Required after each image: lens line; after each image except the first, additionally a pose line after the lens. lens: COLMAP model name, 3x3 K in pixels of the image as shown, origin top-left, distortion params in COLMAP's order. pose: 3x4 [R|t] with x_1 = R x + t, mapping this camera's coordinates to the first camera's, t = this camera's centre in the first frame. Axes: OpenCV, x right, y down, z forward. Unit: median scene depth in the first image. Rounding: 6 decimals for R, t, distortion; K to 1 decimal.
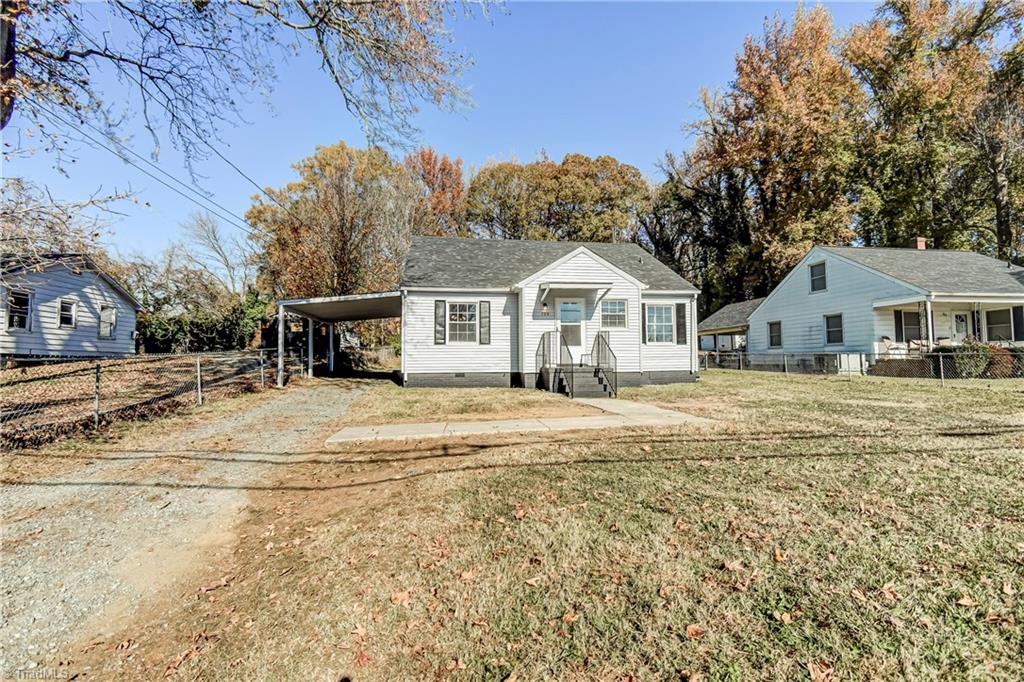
lens RADIAL K [[449.5, 0, 510.1], [0, 449.5, 338.7], [0, 0, 1]] dist [0.036478, -0.029068]
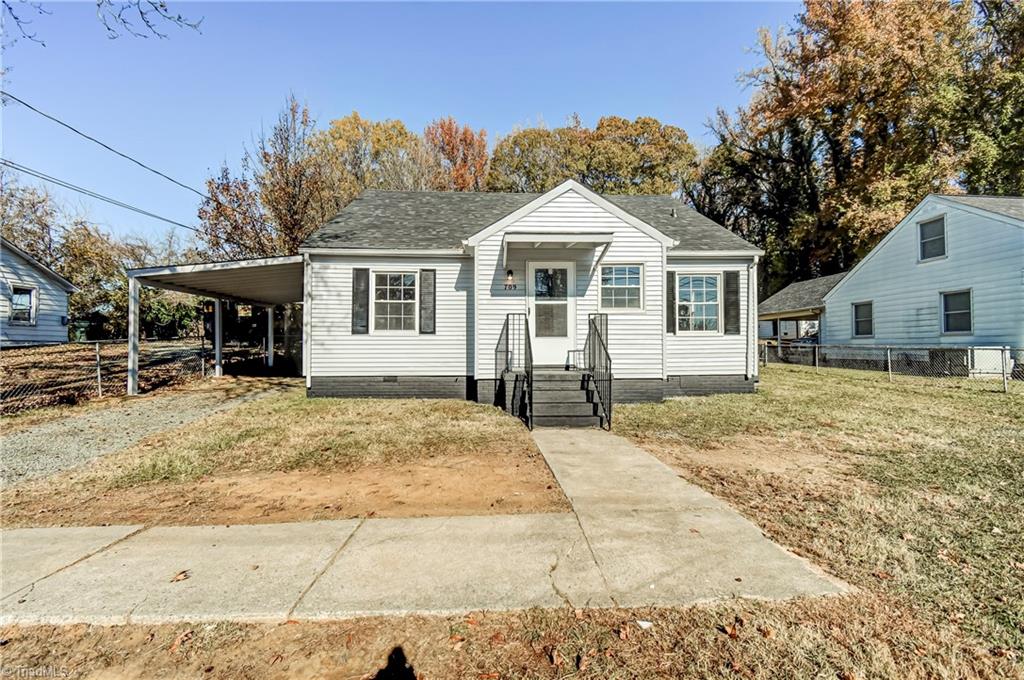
lens RADIAL K [[449.5, 0, 510.1], [0, 449.5, 337.7], [0, 0, 1]] dist [0.036478, -0.029068]
pose [[0.995540, 0.002955, -0.094297, 0.055428], [-0.000173, 0.999565, 0.029499, -0.000789], [0.094343, -0.029351, 0.995107, 0.144503]]
